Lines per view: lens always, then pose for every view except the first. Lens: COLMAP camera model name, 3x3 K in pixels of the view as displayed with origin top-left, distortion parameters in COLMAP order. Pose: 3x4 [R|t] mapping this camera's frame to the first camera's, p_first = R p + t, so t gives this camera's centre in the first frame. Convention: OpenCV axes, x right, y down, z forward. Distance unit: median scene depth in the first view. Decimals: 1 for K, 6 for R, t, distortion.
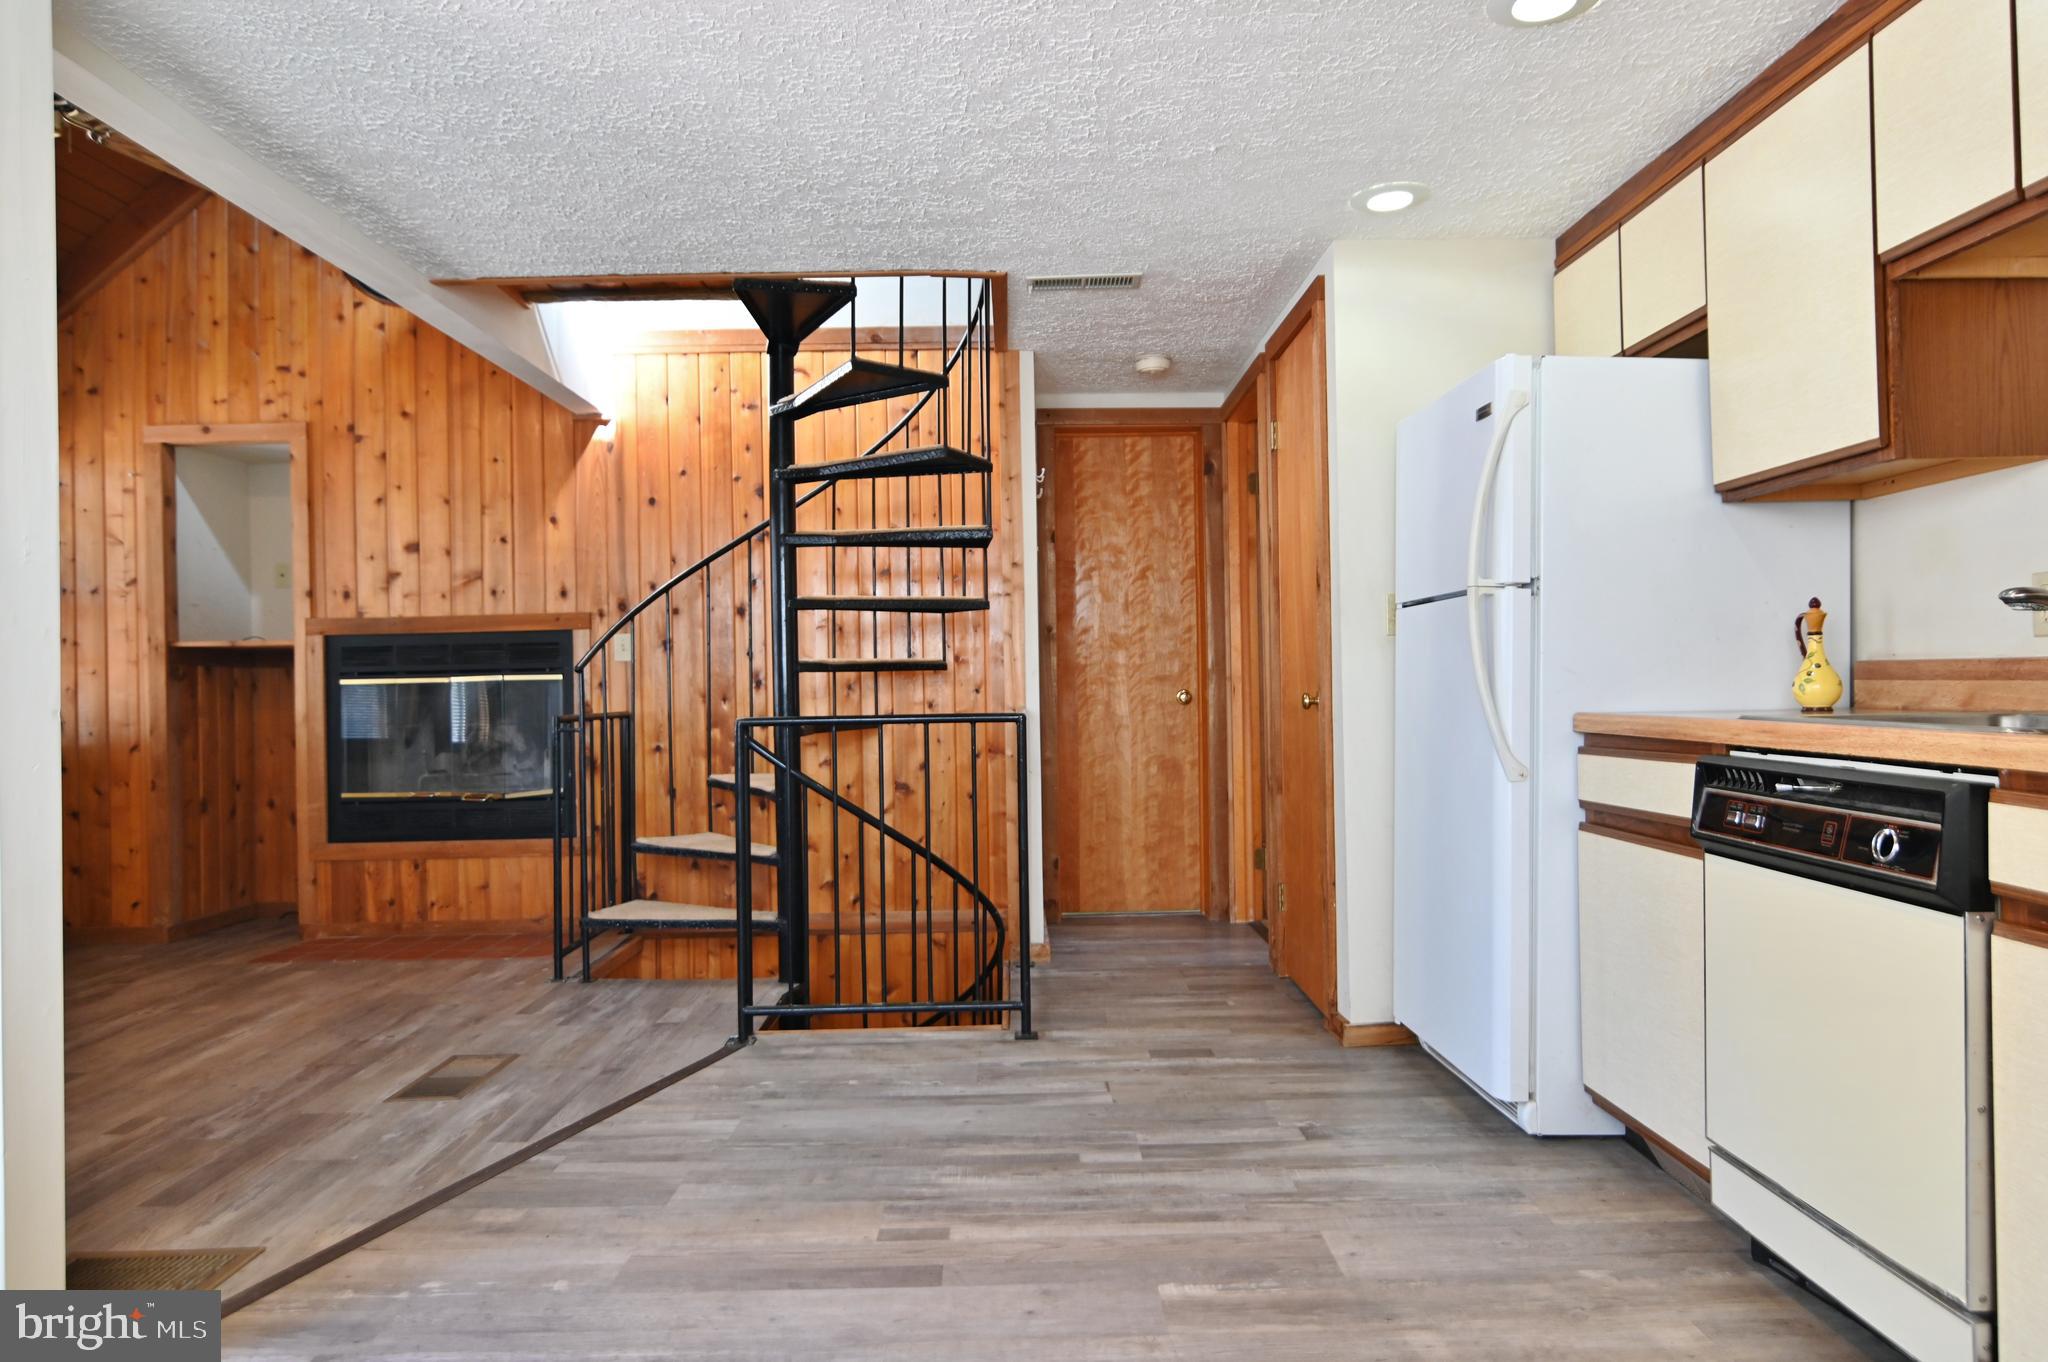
lens RADIAL K [[1290.8, 0, 1034.5], [0, 1290.8, 678.6], [0, 0, 1]] dist [-0.001770, -0.002793]
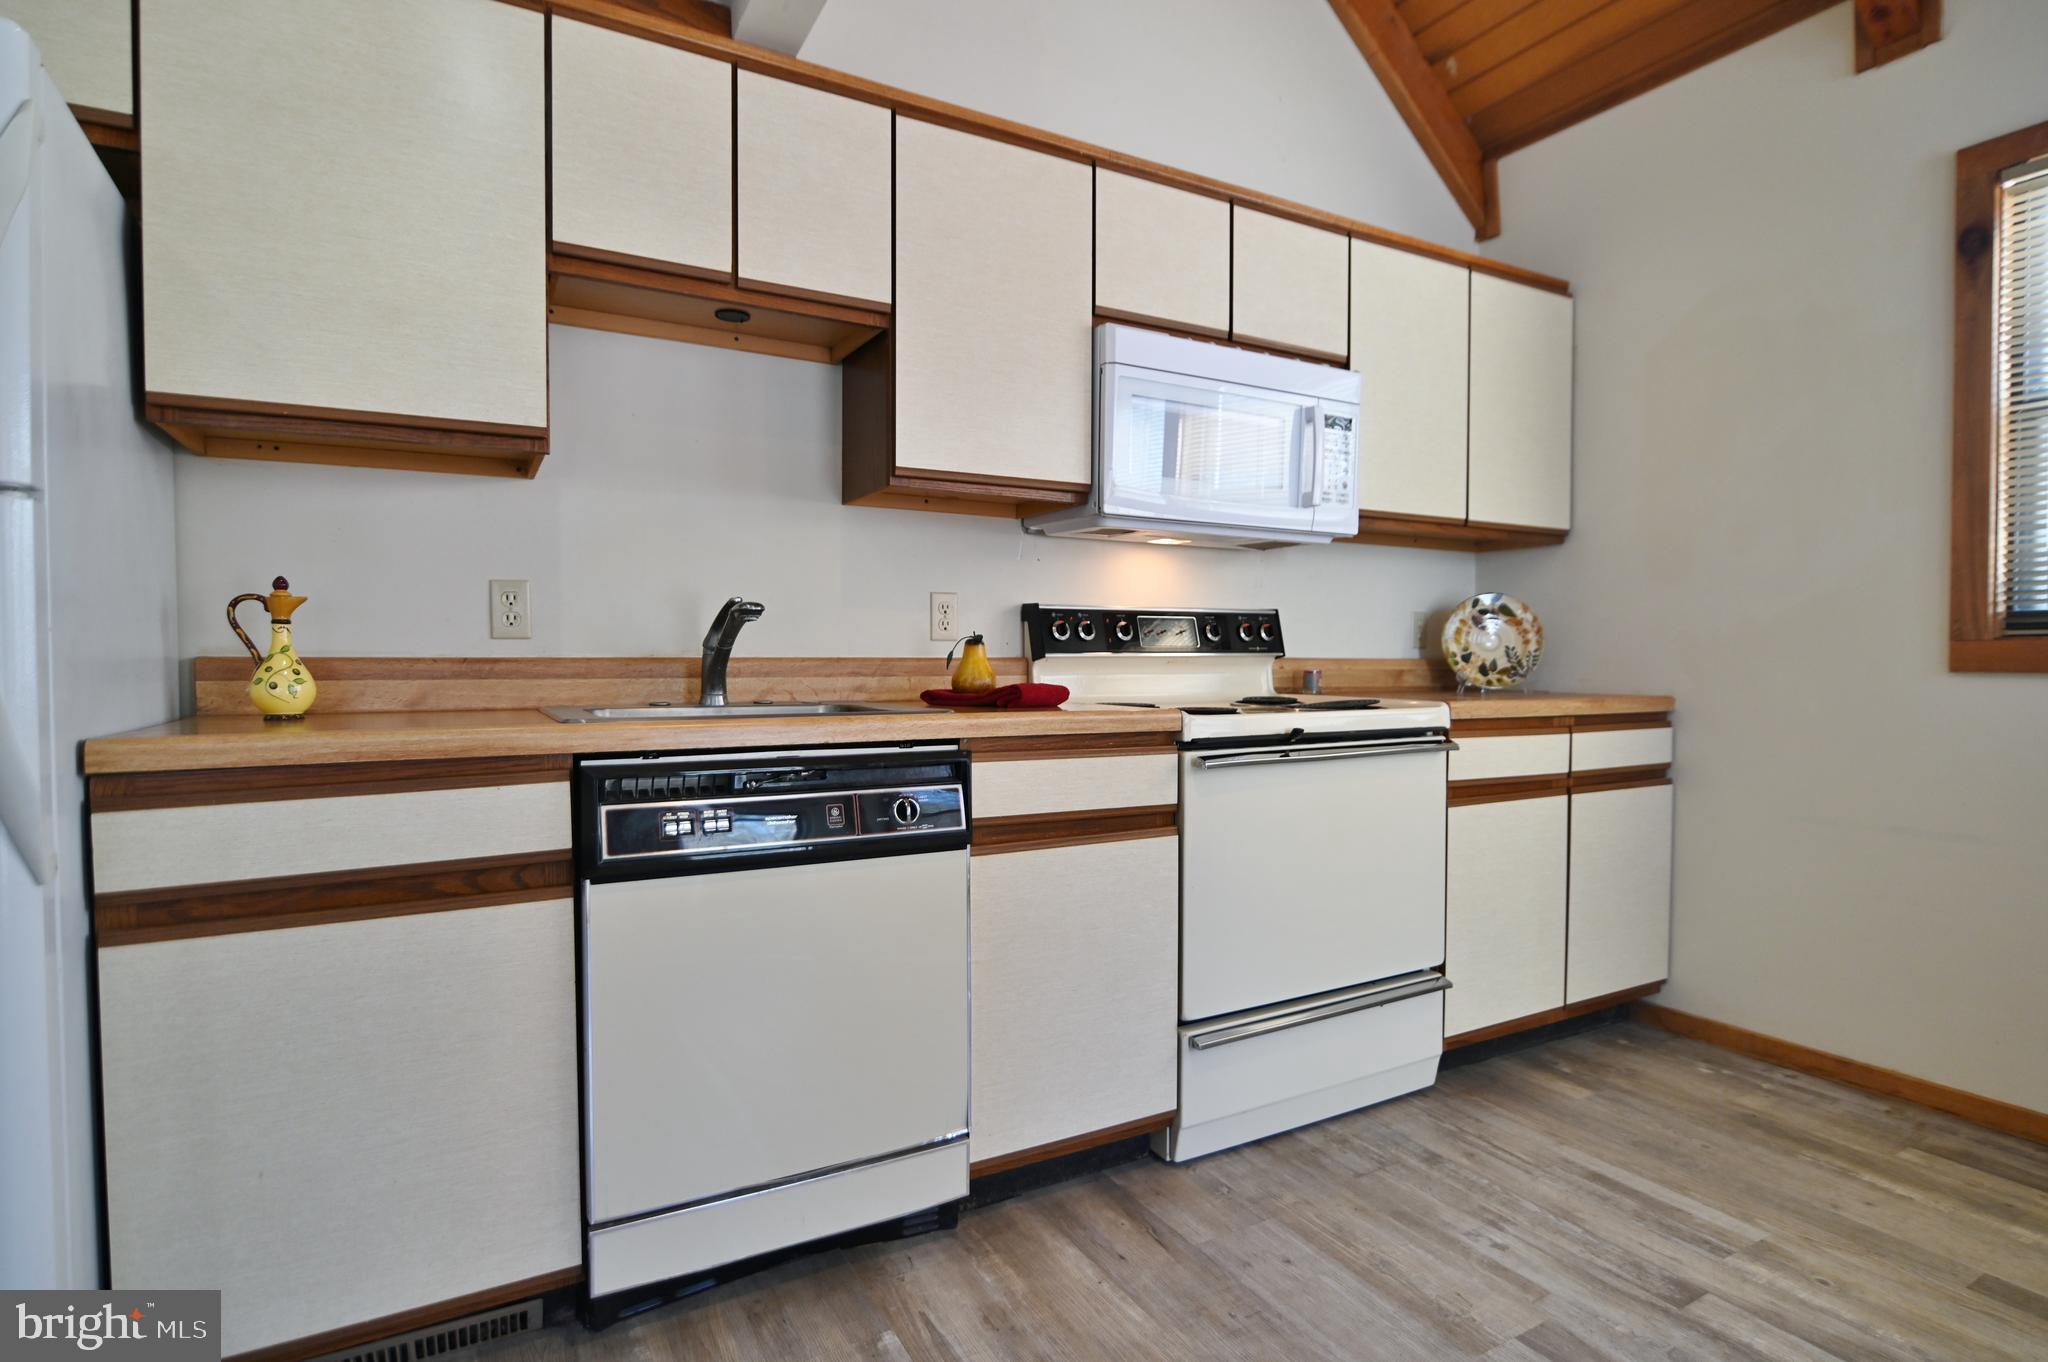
lens RADIAL K [[1028.2, 0, 1024.6], [0, 1028.2, 687.8], [0, 0, 1]] dist [-0.014518, -0.000387]
pose [[-0.473020, -0.005817, 0.881032, -0.095319], [0.007140, 0.999920, 0.010436, 0.001301], [-0.881023, 0.011227, -0.472941, 0.518335]]
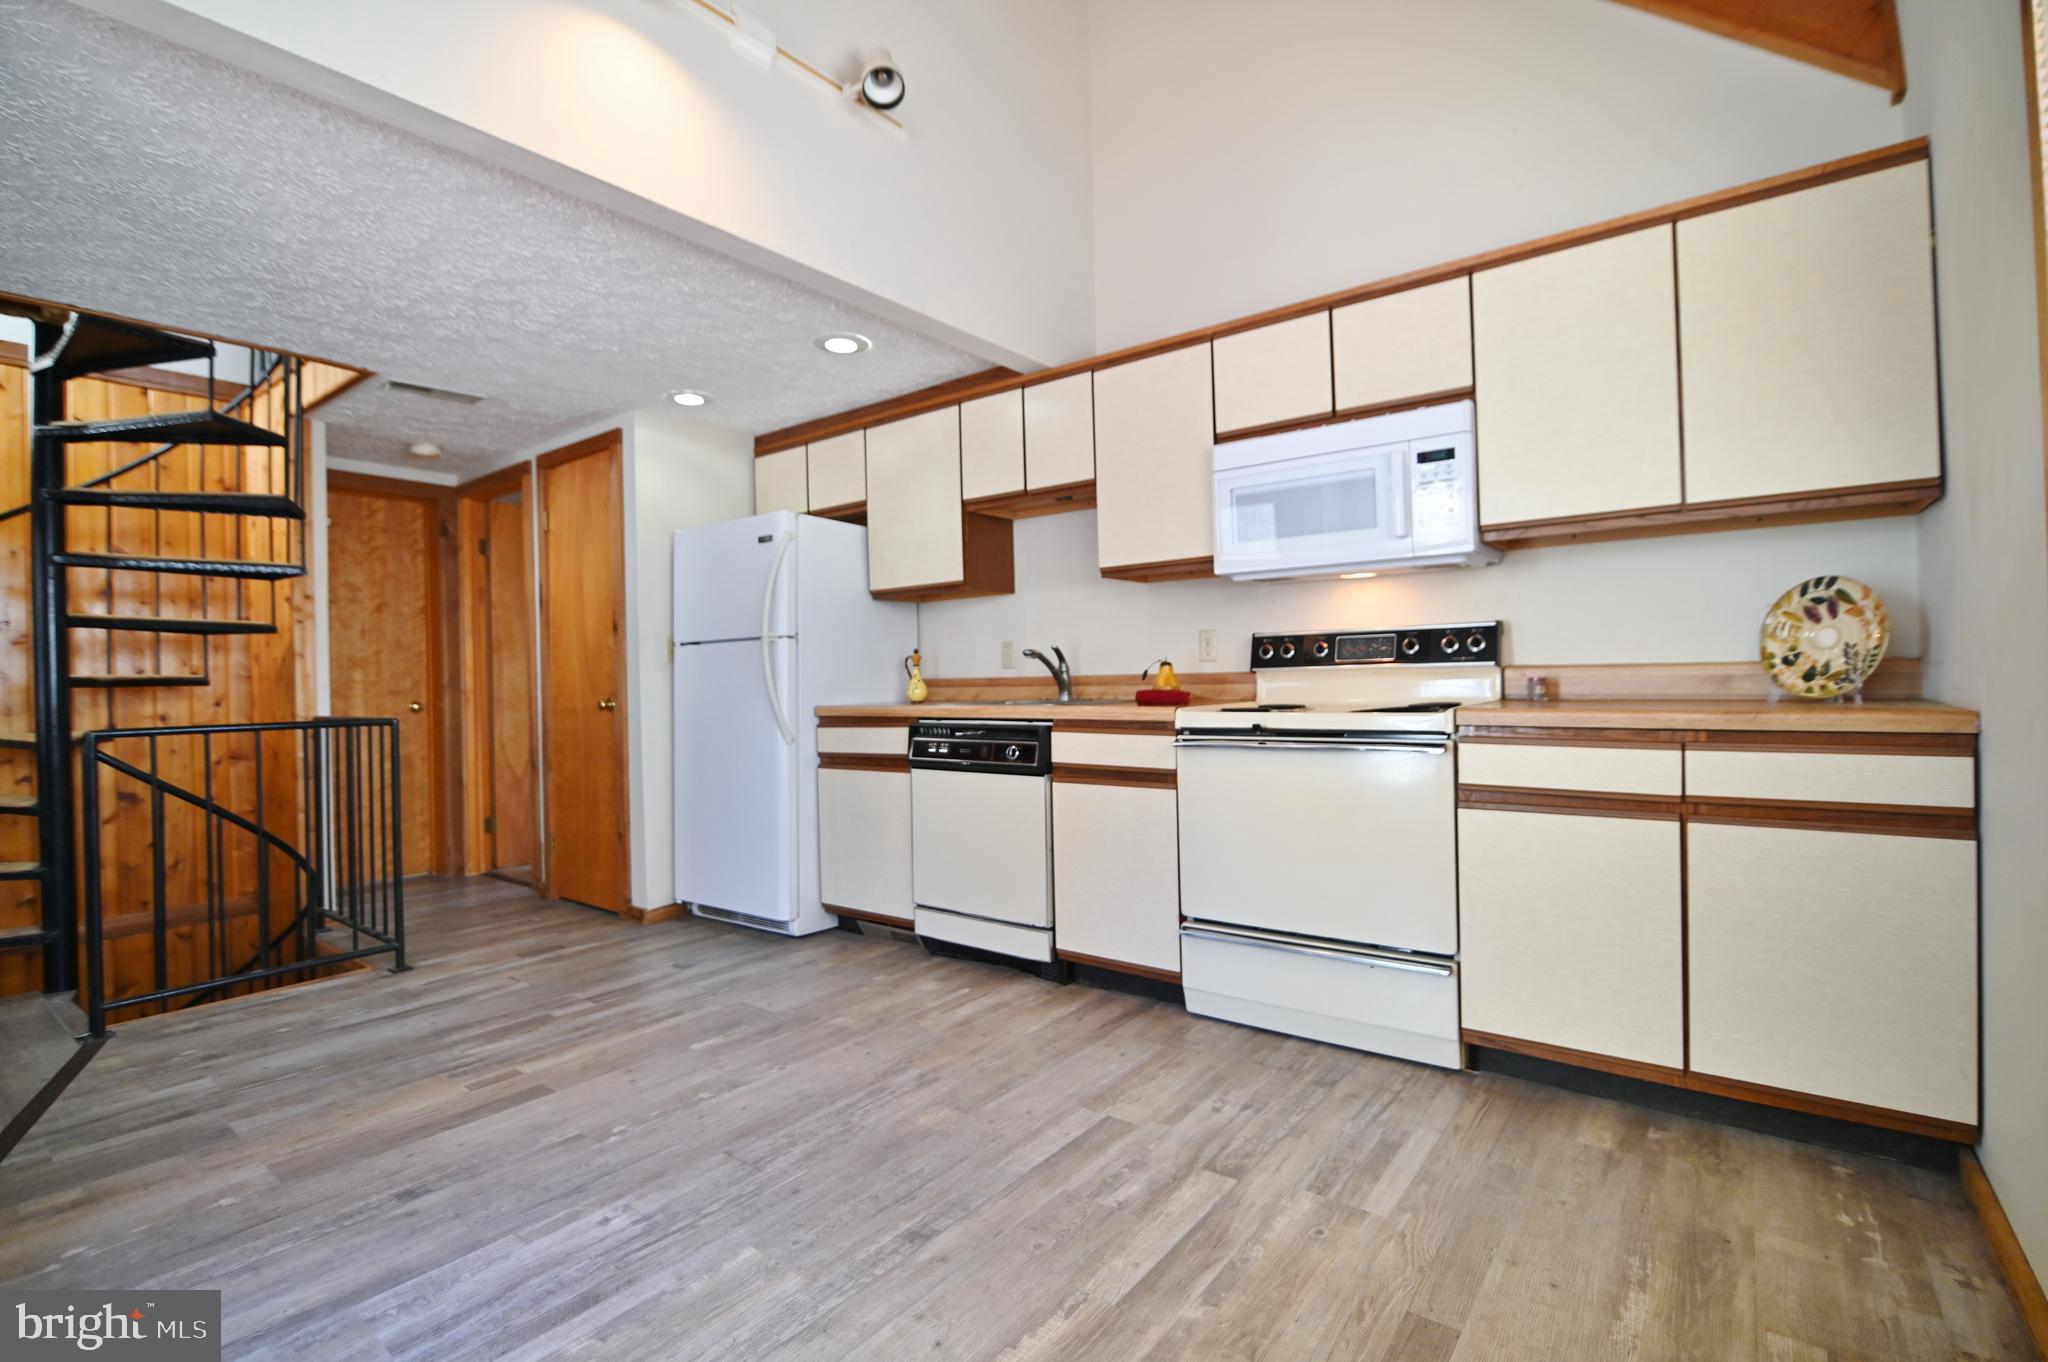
lens RADIAL K [[929.3, 0, 1030.8], [0, 929.3, 680.5], [0, 0, 1]] dist [-0.023615, 0.002640]
pose [[0.619459, 0.001594, 0.785027, -0.273354], [0.009098, 0.999916, -0.009210, 0.002714], [-0.784976, 0.012847, 0.619393, -0.050755]]
